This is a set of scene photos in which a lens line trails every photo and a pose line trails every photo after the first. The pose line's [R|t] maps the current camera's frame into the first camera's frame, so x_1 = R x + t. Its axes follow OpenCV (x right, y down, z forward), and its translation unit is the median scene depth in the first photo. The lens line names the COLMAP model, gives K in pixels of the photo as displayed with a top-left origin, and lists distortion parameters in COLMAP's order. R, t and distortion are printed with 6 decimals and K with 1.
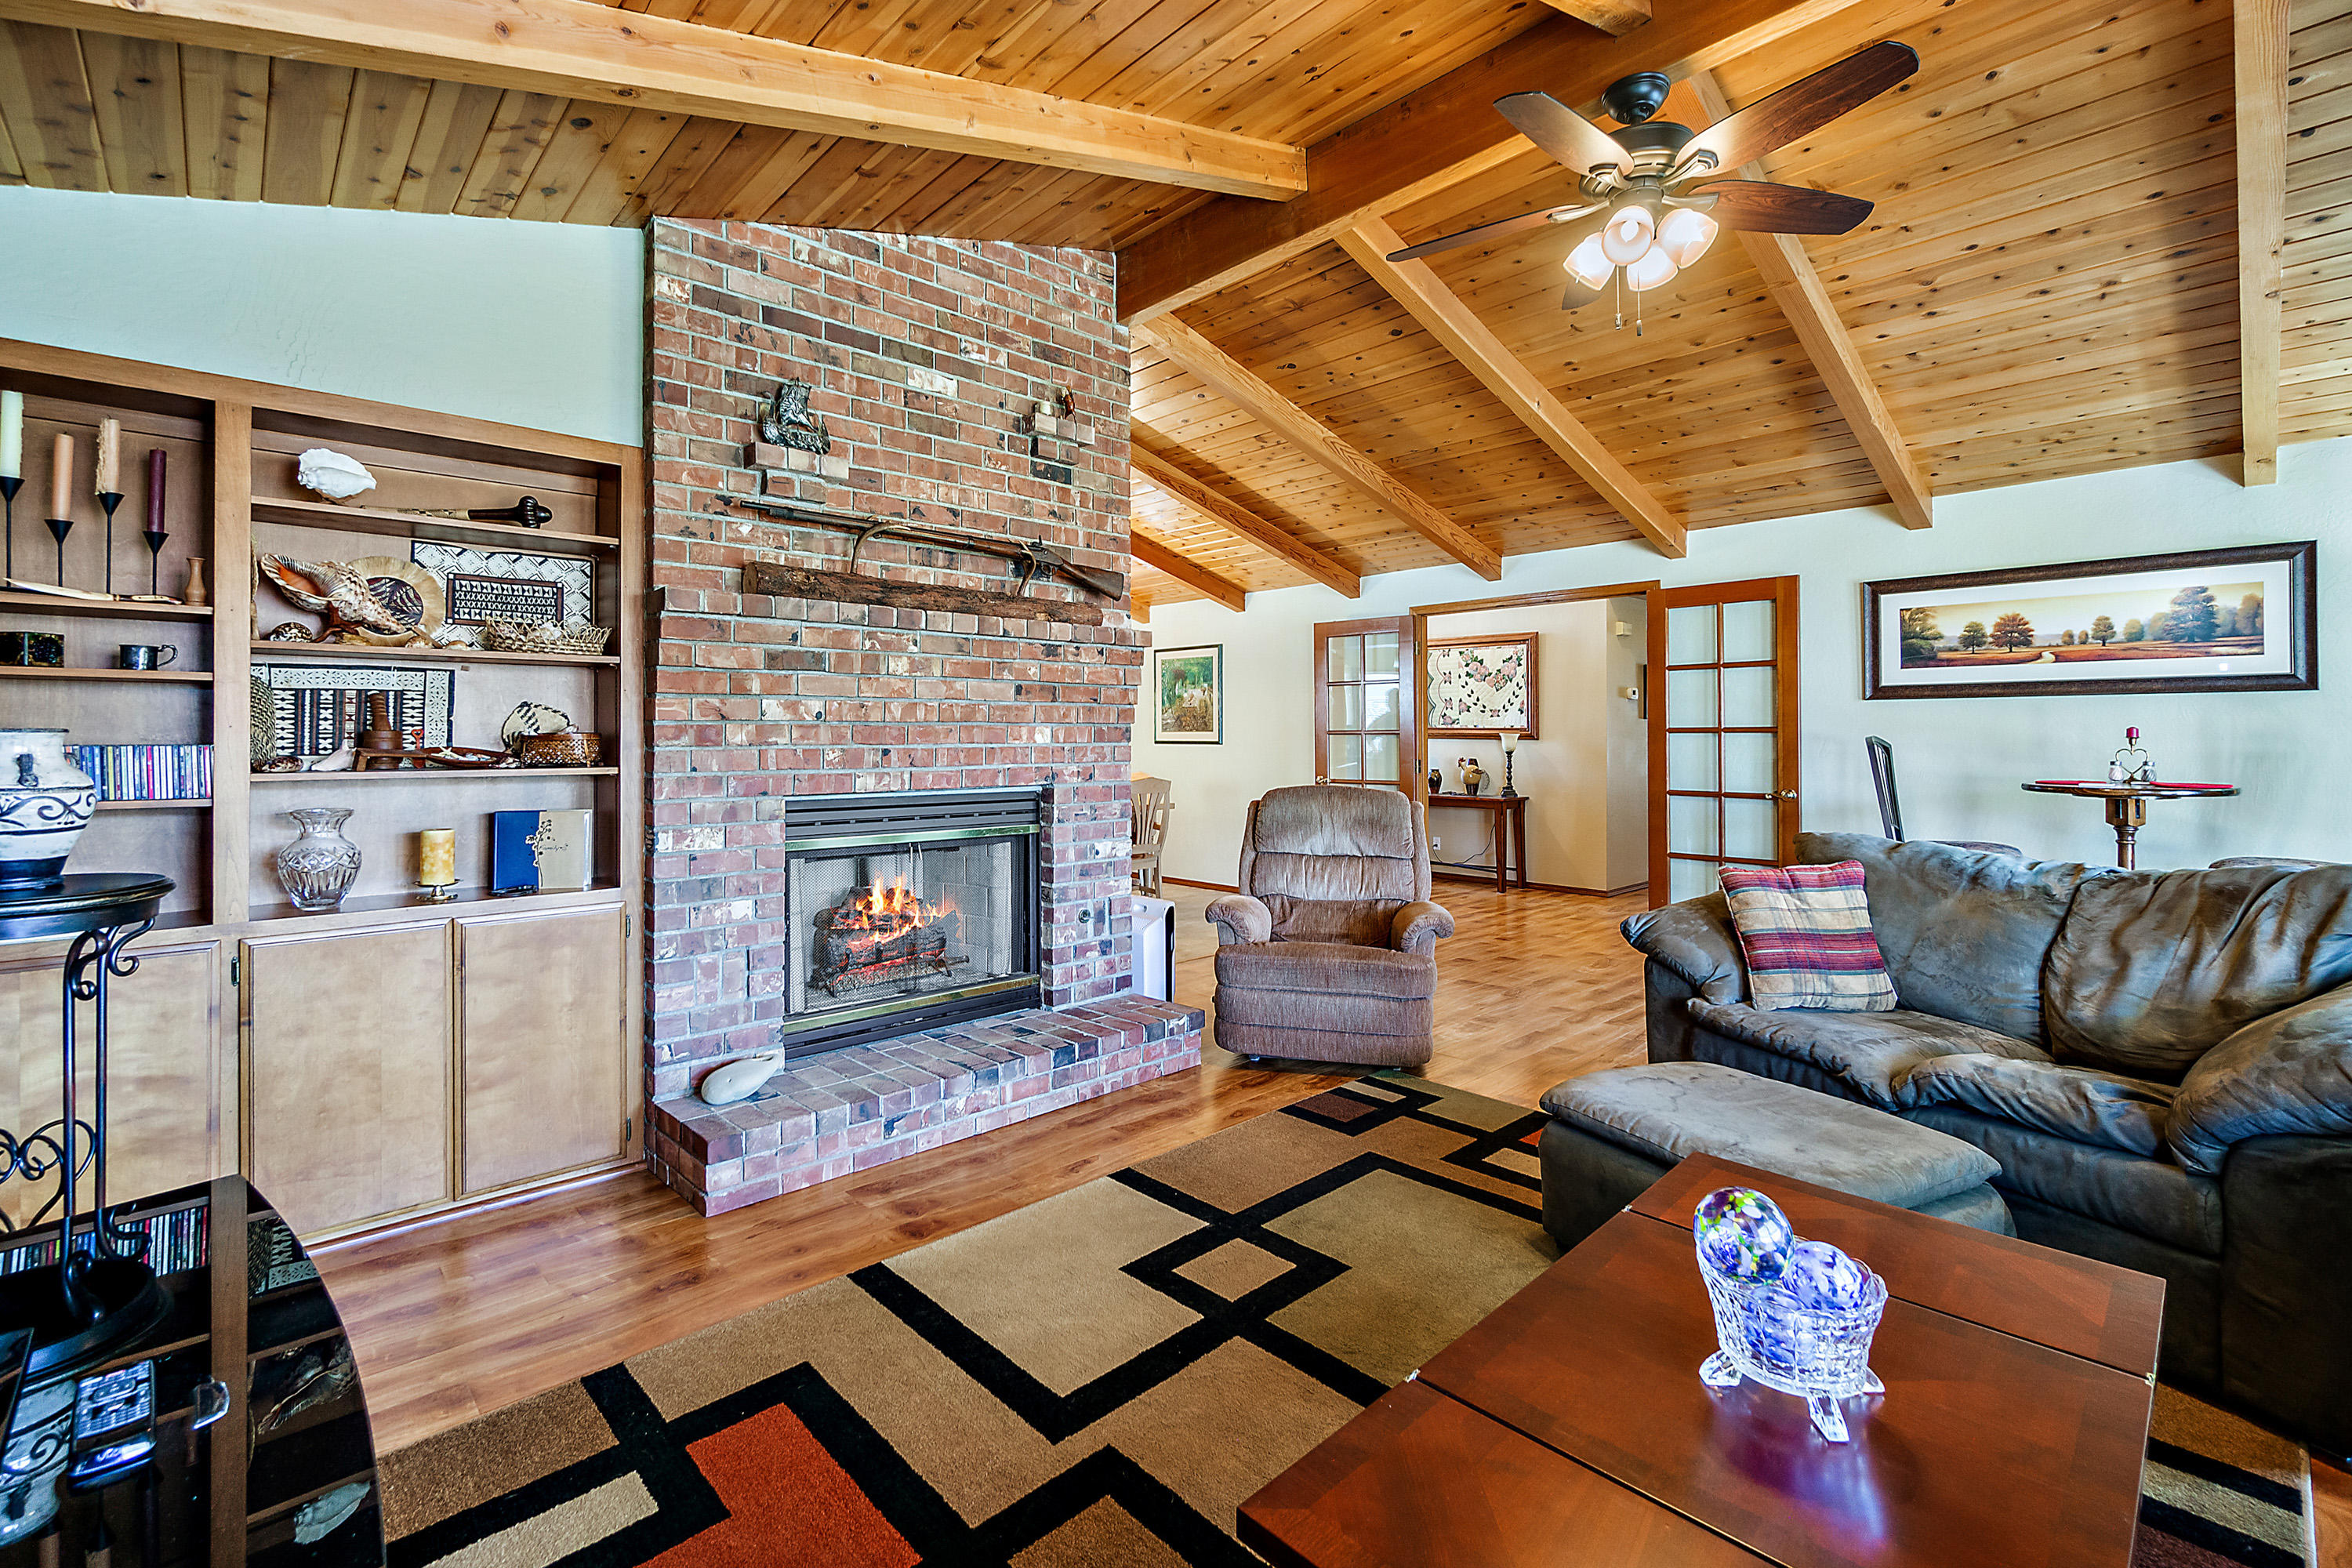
lens RADIAL K [[1017.9, 0, 1175.6], [0, 1017.9, 741.3], [0, 0, 1]] dist [0.000013, 0.000001]
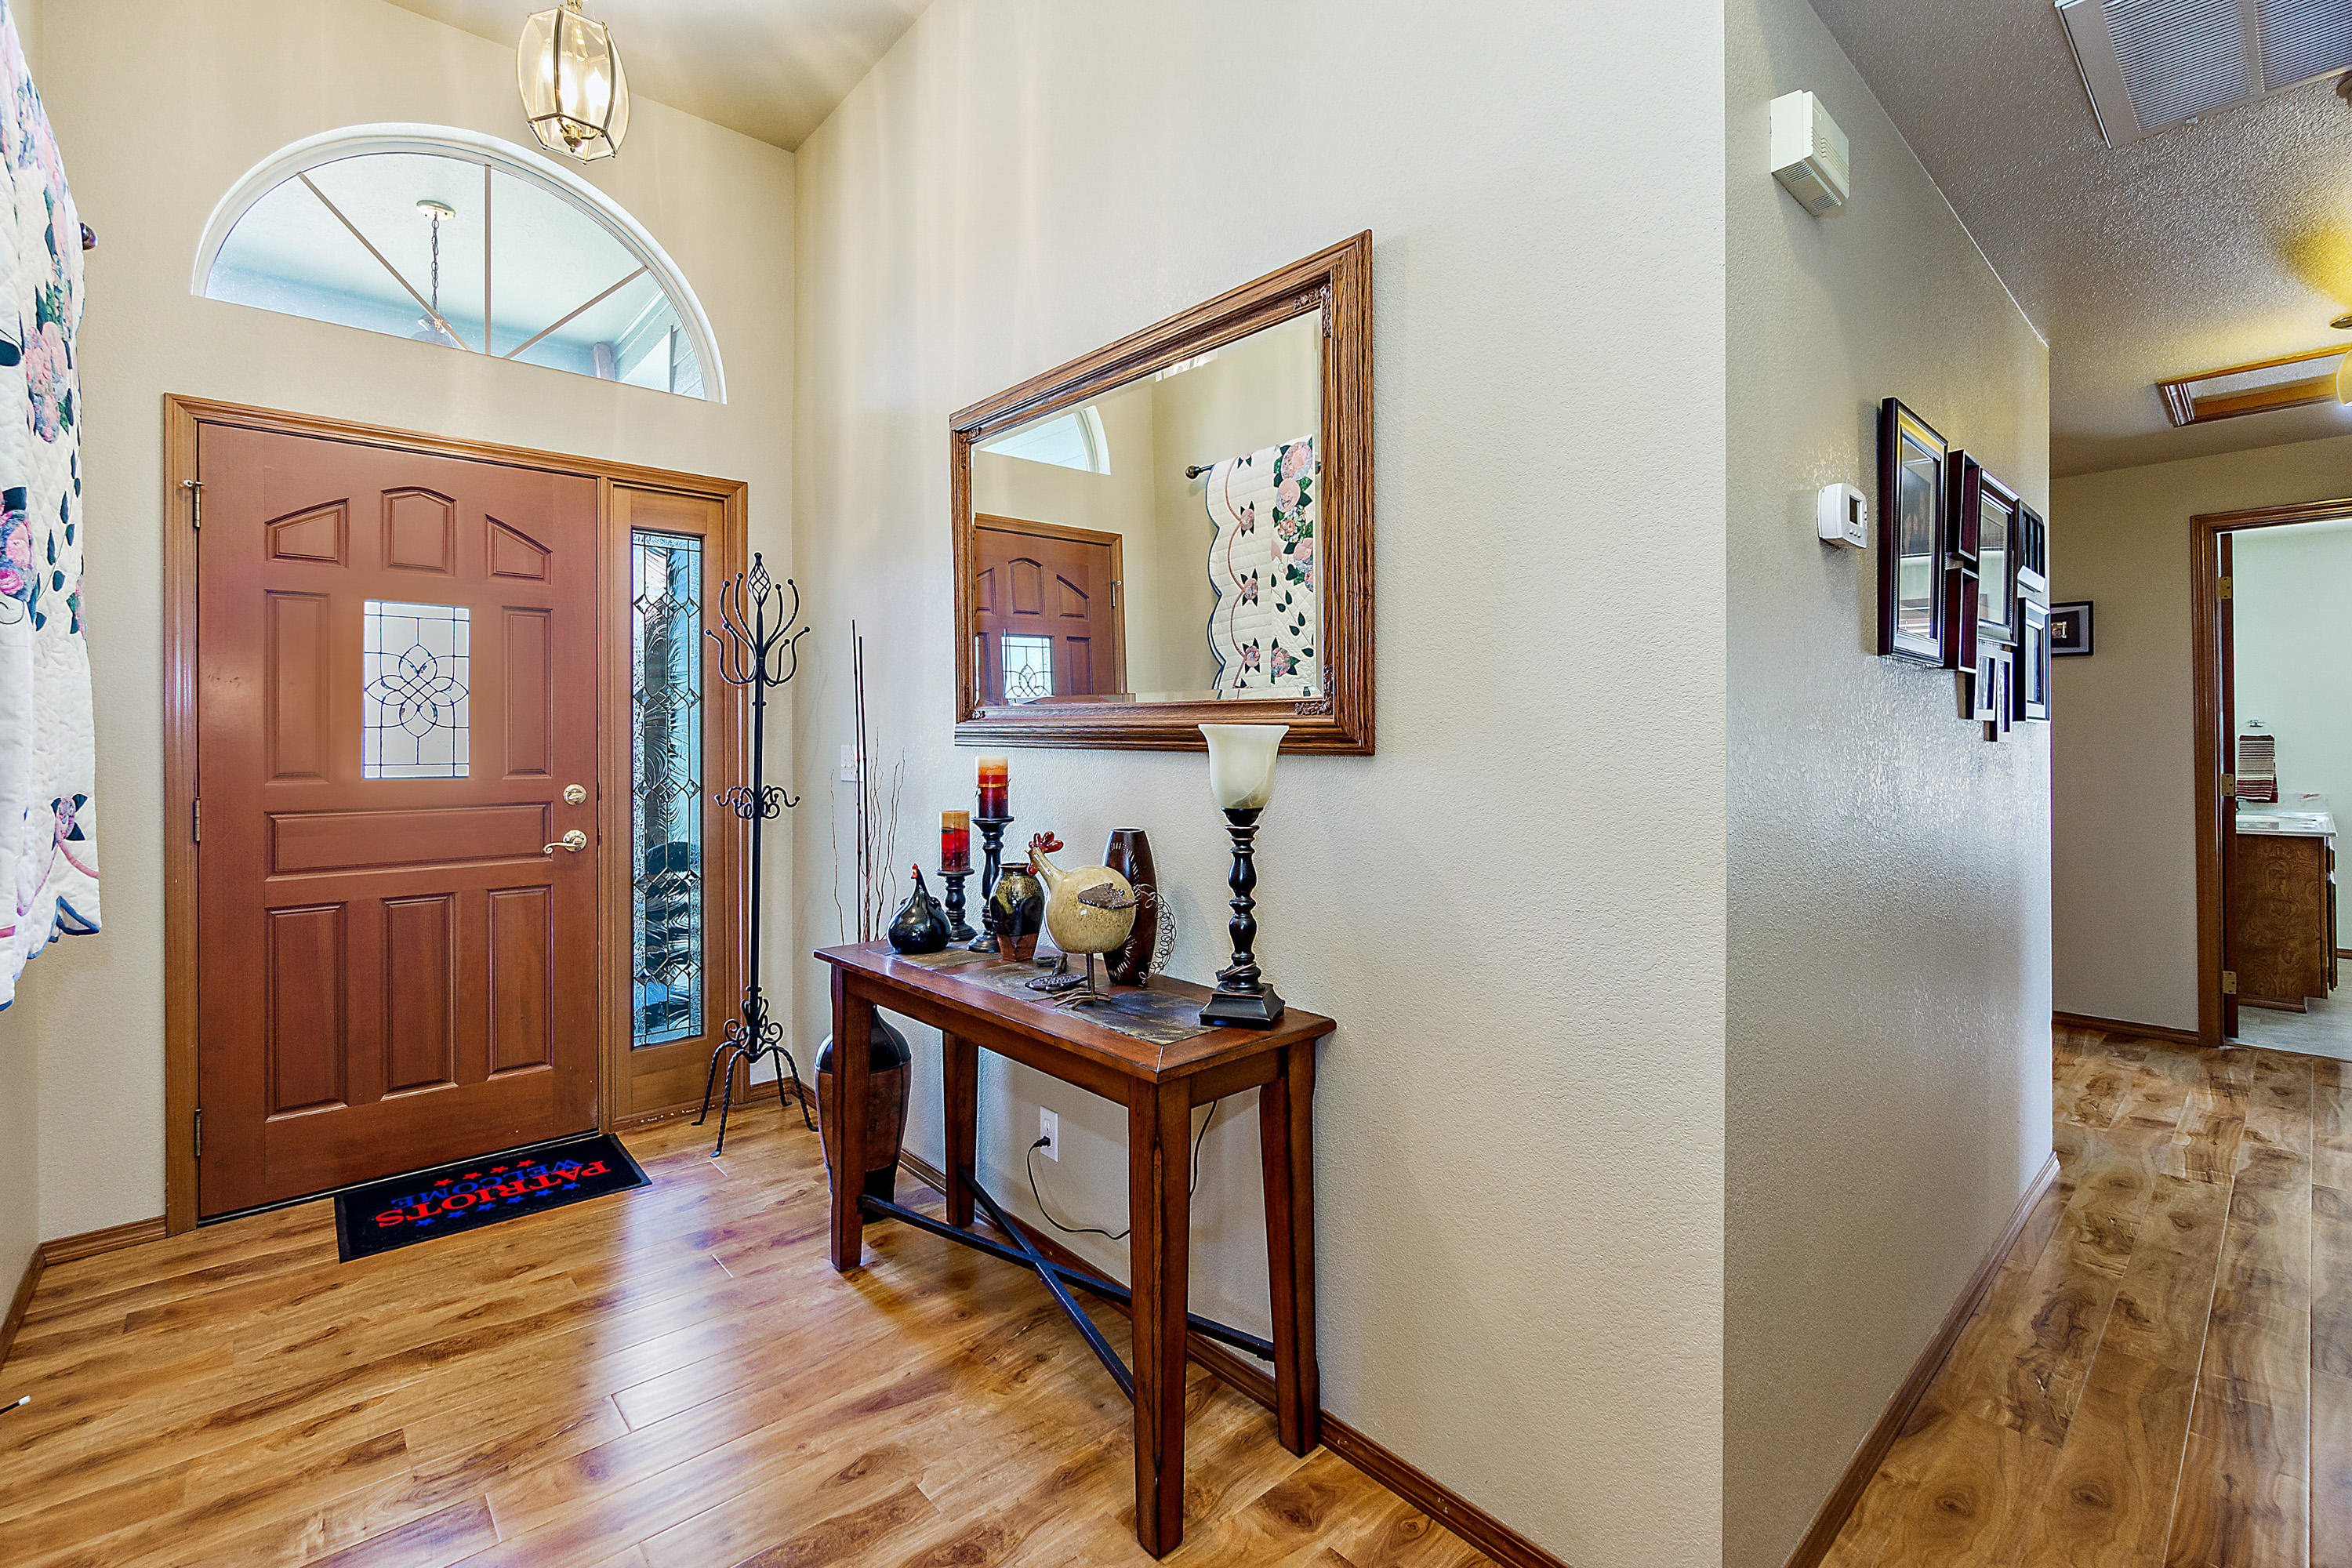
lens RADIAL K [[1017.9, 0, 1175.6], [0, 1017.9, 741.3], [0, 0, 1]] dist [0.000013, 0.000001]
pose [[0.999637, 0.003024, -0.026759, 0.312898], [-0.003232, 0.999965, -0.007726, -0.002085], [0.026735, 0.007810, 0.999612, 0.771663]]
